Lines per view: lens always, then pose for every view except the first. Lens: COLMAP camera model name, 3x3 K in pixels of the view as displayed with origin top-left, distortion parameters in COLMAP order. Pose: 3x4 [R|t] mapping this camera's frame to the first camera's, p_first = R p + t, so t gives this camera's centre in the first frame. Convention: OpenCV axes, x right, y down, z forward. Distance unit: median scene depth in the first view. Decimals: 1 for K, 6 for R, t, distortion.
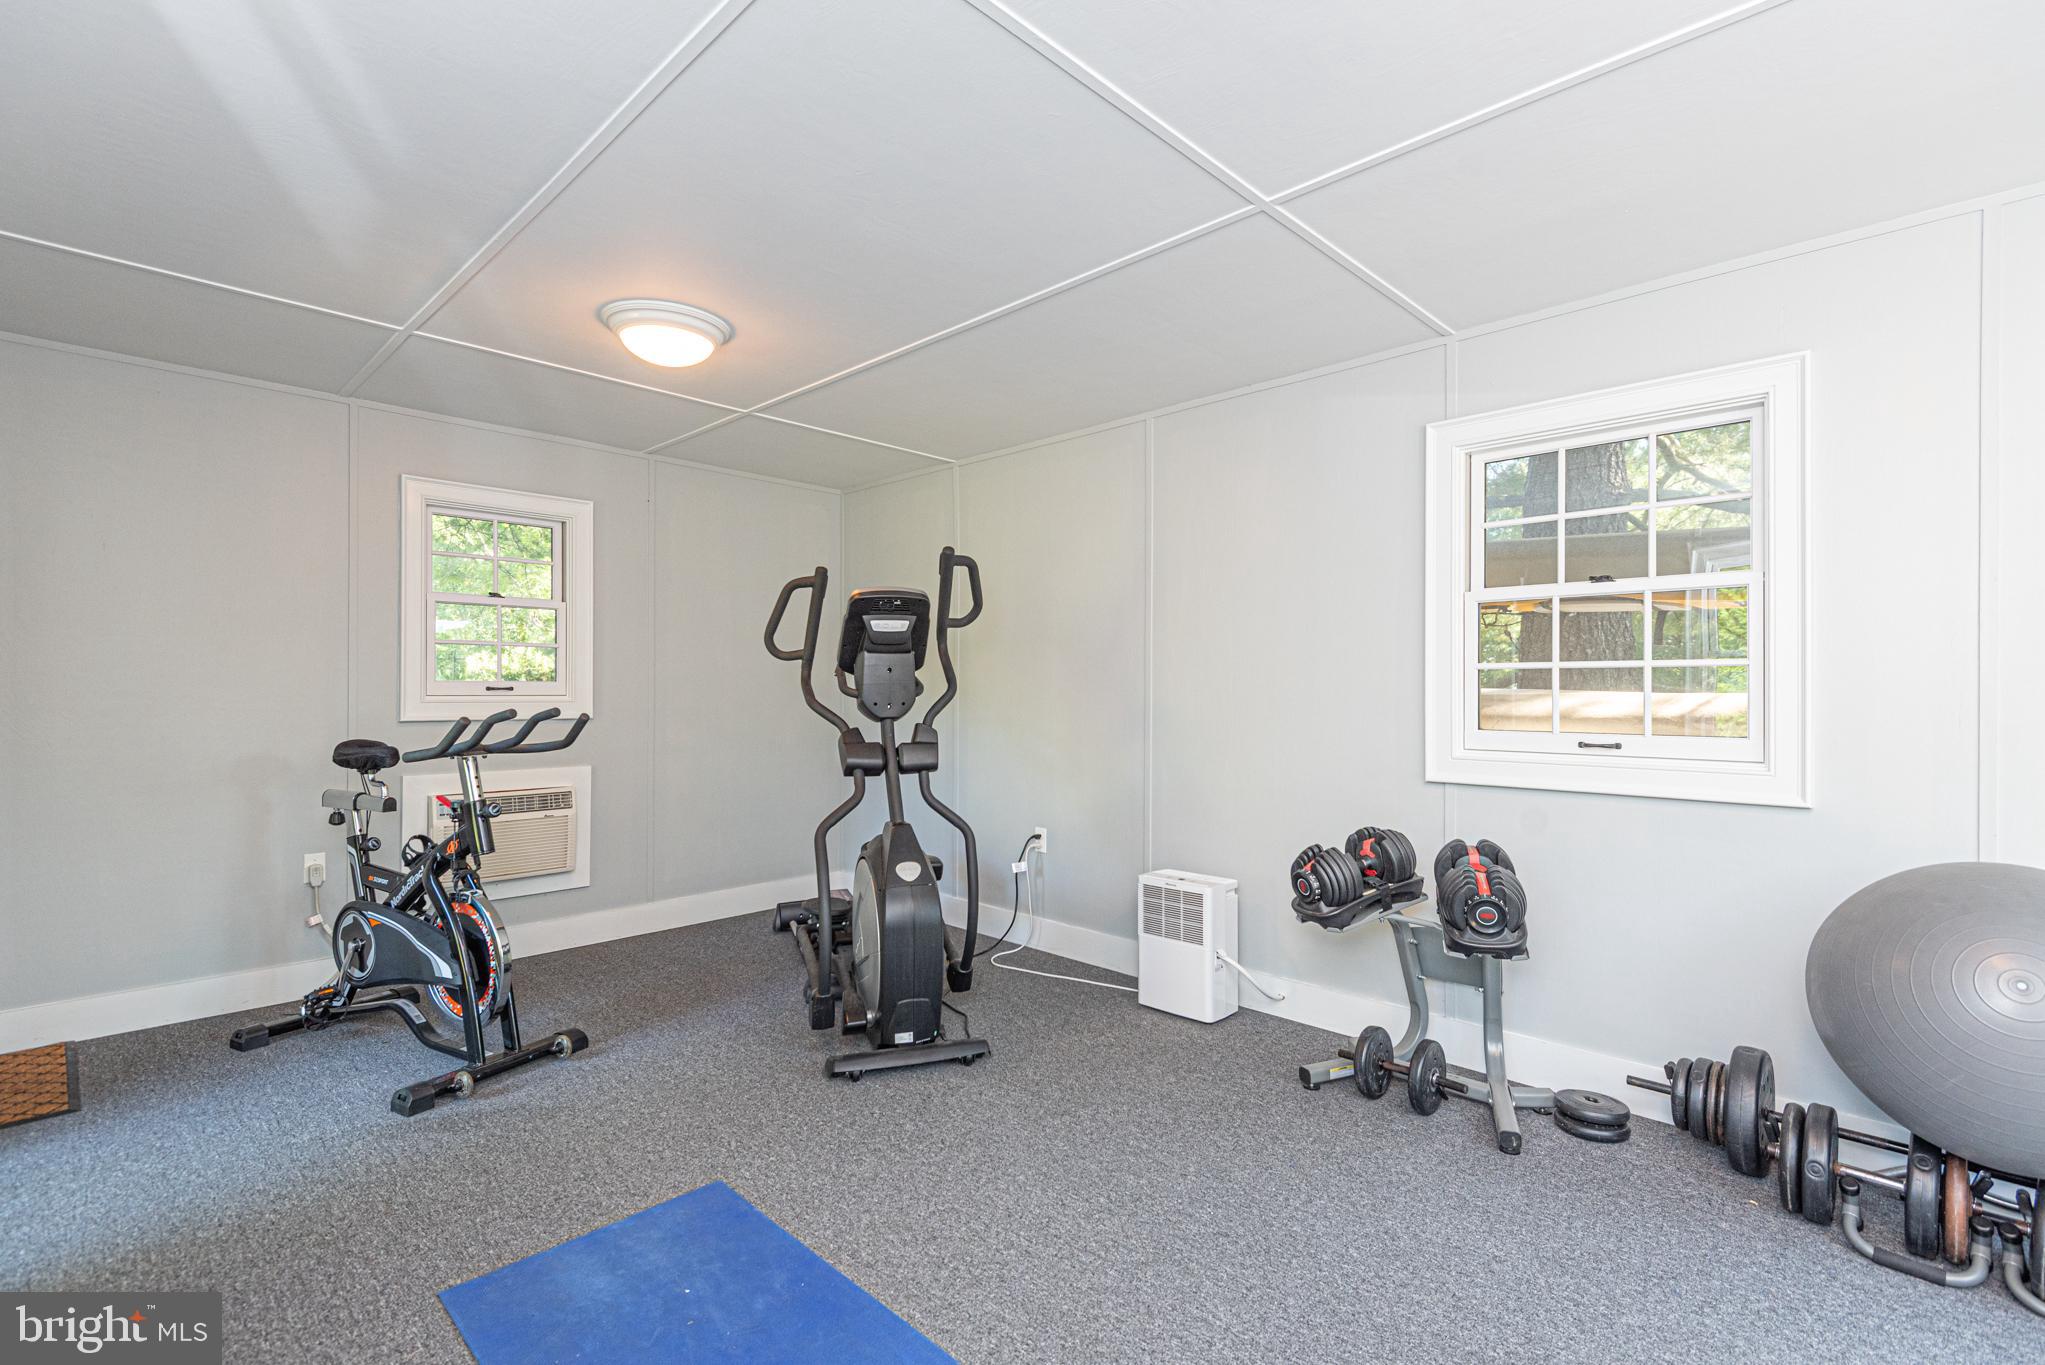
lens RADIAL K [[925.4, 0, 1016.5], [0, 925.4, 693.8], [0, 0, 1]] dist [-0.004513, -0.001327]
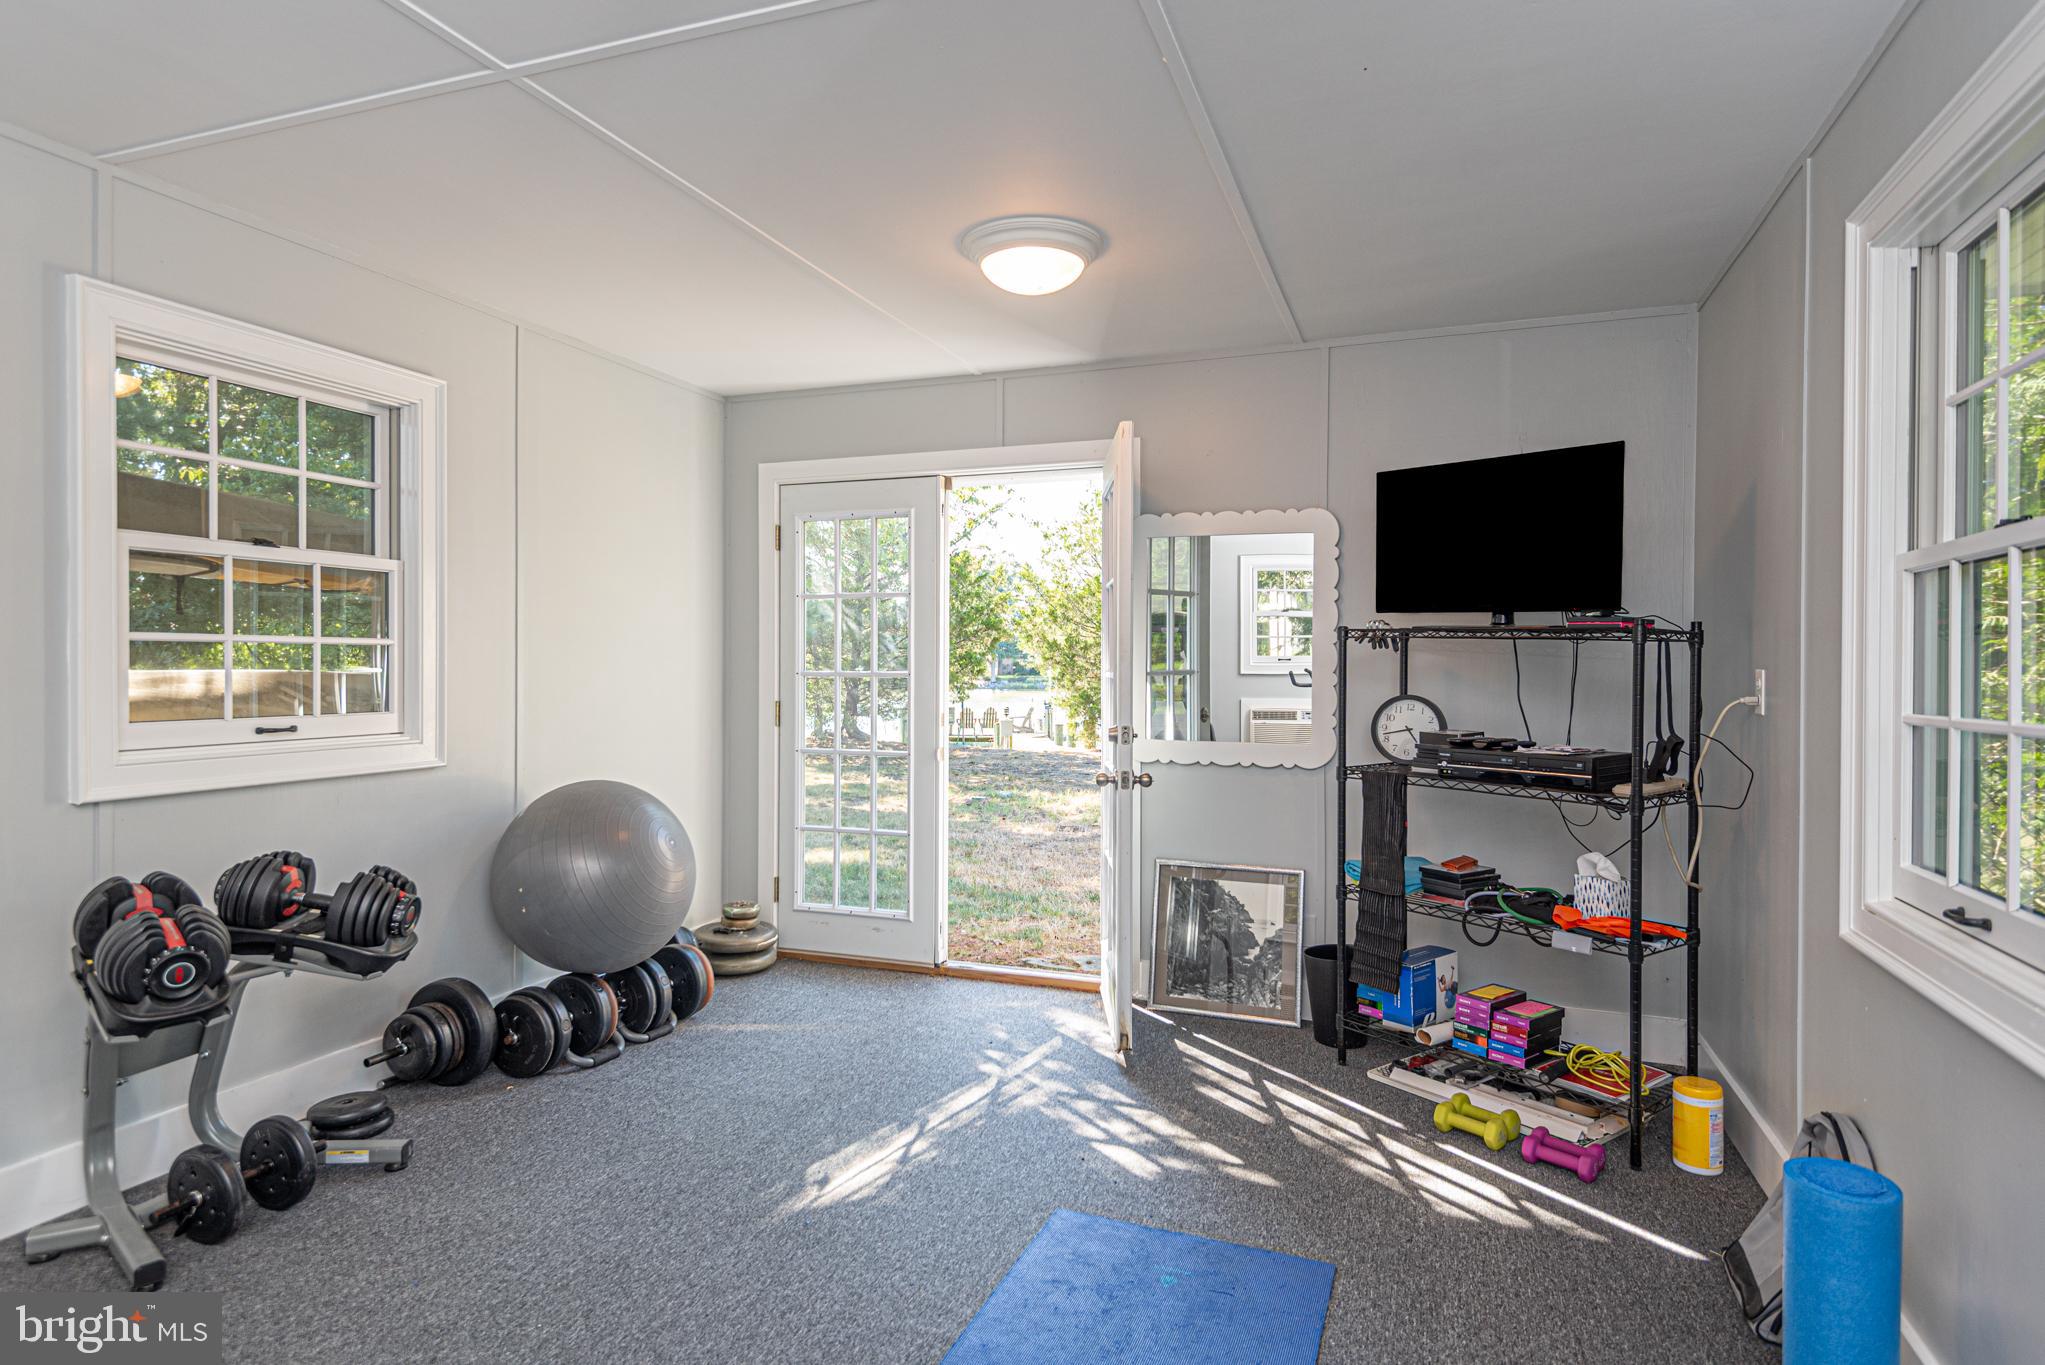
lens RADIAL K [[1107.8, 0, 1019.3], [0, 1107.8, 664.9], [0, 0, 1]] dist [0.003734, 0.001057]
pose [[-0.407618, -0.010863, 0.913088, -0.613400], [0.002457, 0.999913, 0.012992, -0.018697], [-0.913149, 0.007539, -0.407556, 0.741399]]
